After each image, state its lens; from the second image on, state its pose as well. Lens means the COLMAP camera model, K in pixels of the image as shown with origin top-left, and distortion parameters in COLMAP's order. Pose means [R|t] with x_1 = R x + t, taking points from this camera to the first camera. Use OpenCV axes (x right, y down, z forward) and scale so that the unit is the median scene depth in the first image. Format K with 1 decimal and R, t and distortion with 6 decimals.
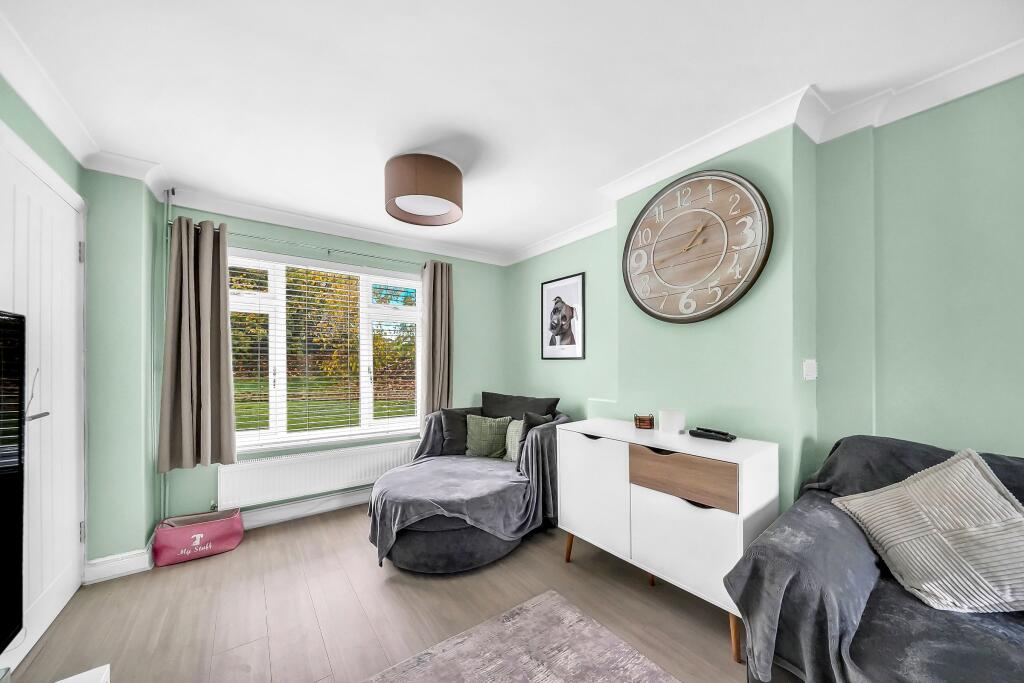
lens RADIAL K [[360.7, 0, 508.4], [0, 360.7, 366.5], [0, 0, 1]] dist [-0.014859, 0.000365]
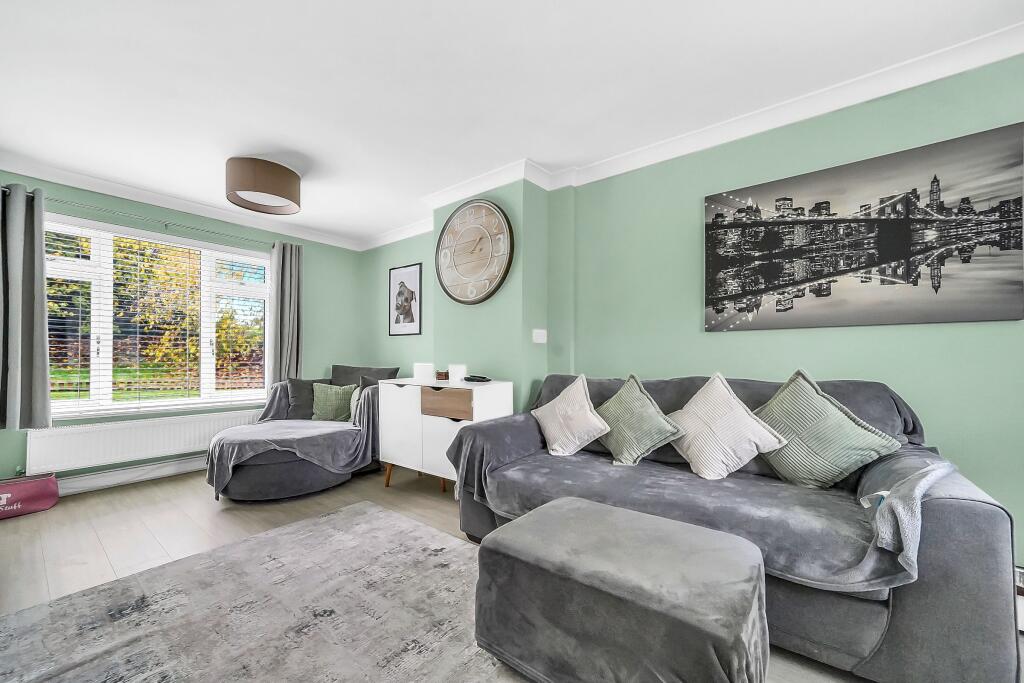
lens RADIAL K [[394.9, 0, 513.9], [0, 394.9, 353.0], [0, 0, 1]] dist [-0.000292, 0.000574]
pose [[0.962208, 0.007042, 0.272226, 0.208154], [-0.002587, 0.999857, -0.016718, 0.085076], [-0.272305, 0.015382, 0.962088, -0.477653]]
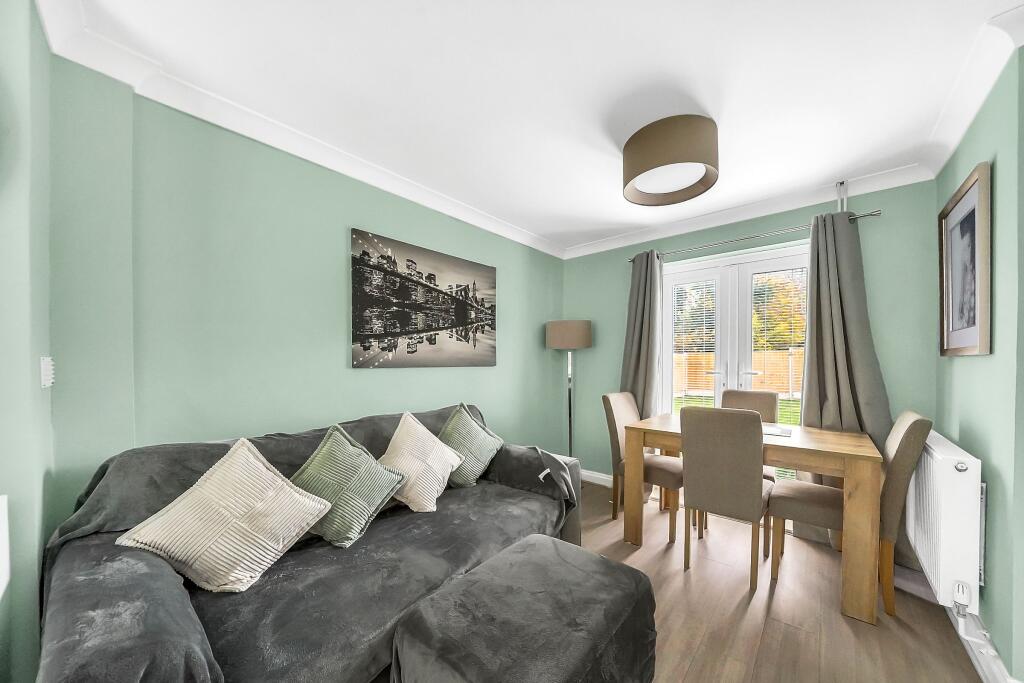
lens RADIAL K [[360.7, 0, 508.4], [0, 360.7, 366.5], [0, 0, 1]] dist [-0.014859, 0.000365]
pose [[-0.213648, -0.008478, 0.976874, -0.008043], [0.006226, 0.999930, 0.010039, -0.002456], [-0.976891, 0.008227, -0.213580, 0.208838]]
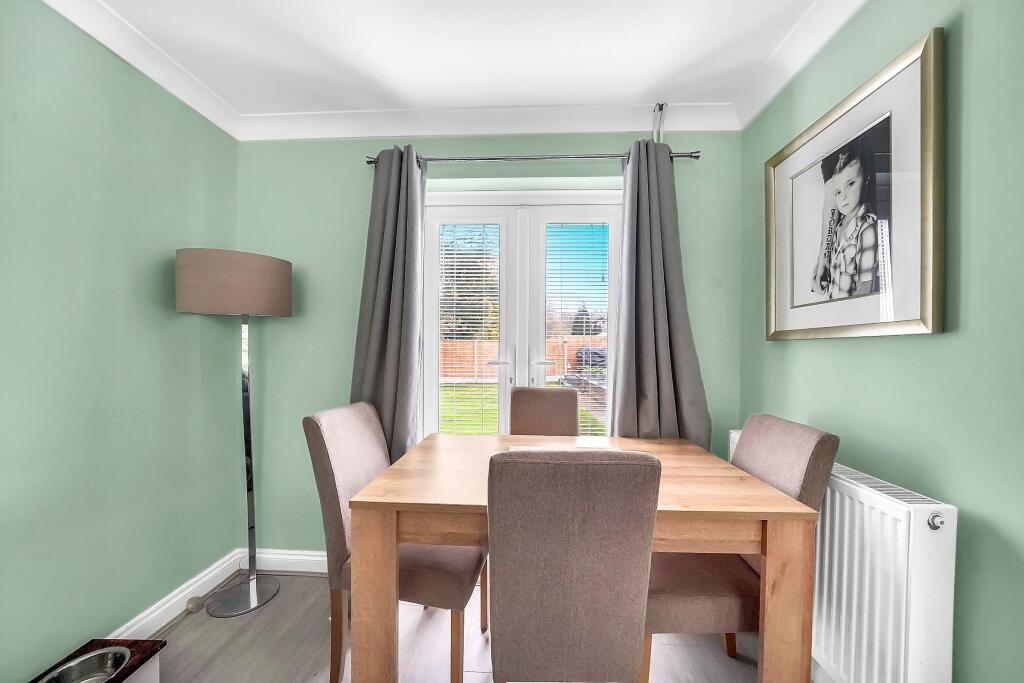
lens RADIAL K [[362.4, 0, 510.6], [0, 362.4, 359.1], [0, 0, 1]] dist [-0.010468, 0.000125]
pose [[-0.780352, -0.018606, 0.625064, 0.549990], [-0.002911, 0.999655, 0.026122, 0.007610], [-0.625334, 0.018565, -0.780136, -0.143426]]
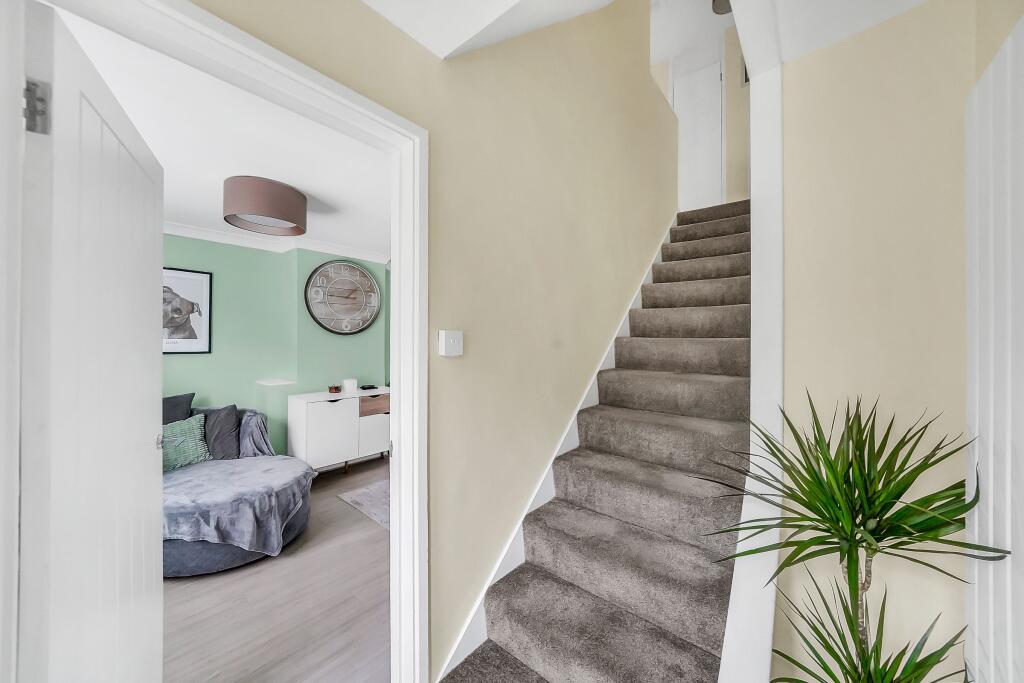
lens RADIAL K [[361.9, 0, 512.0], [0, 361.9, 341.5], [0, 0, 1]] dist [-0.014392, -0.000057]
pose [[-0.241823, -0.000339, 0.970320, -1.441767], [-0.001216, 0.999999, 0.000046, -0.077781], [-0.970320, -0.001168, -0.241823, 0.526711]]
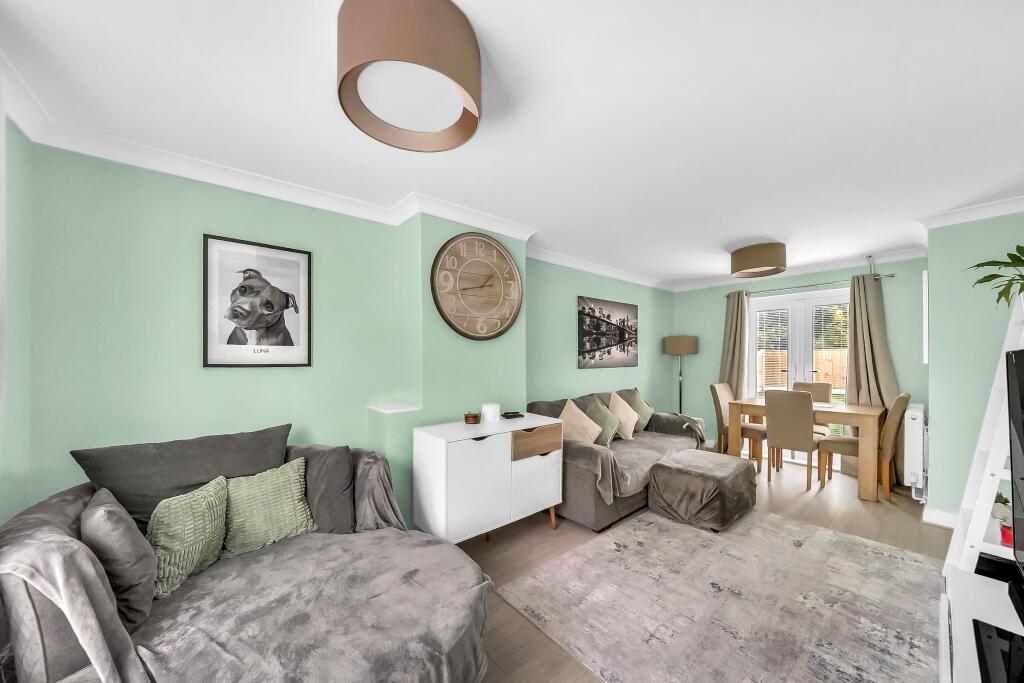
lens RADIAL K [[362.4, 0, 510.6], [0, 362.4, 359.1], [0, 0, 1]] dist [-0.010468, 0.000125]
pose [[-0.066733, -0.000929, 0.997770, -0.791204], [0.009007, 0.999958, 0.001534, -0.044987], [-0.997730, 0.009089, -0.066722, 0.866725]]
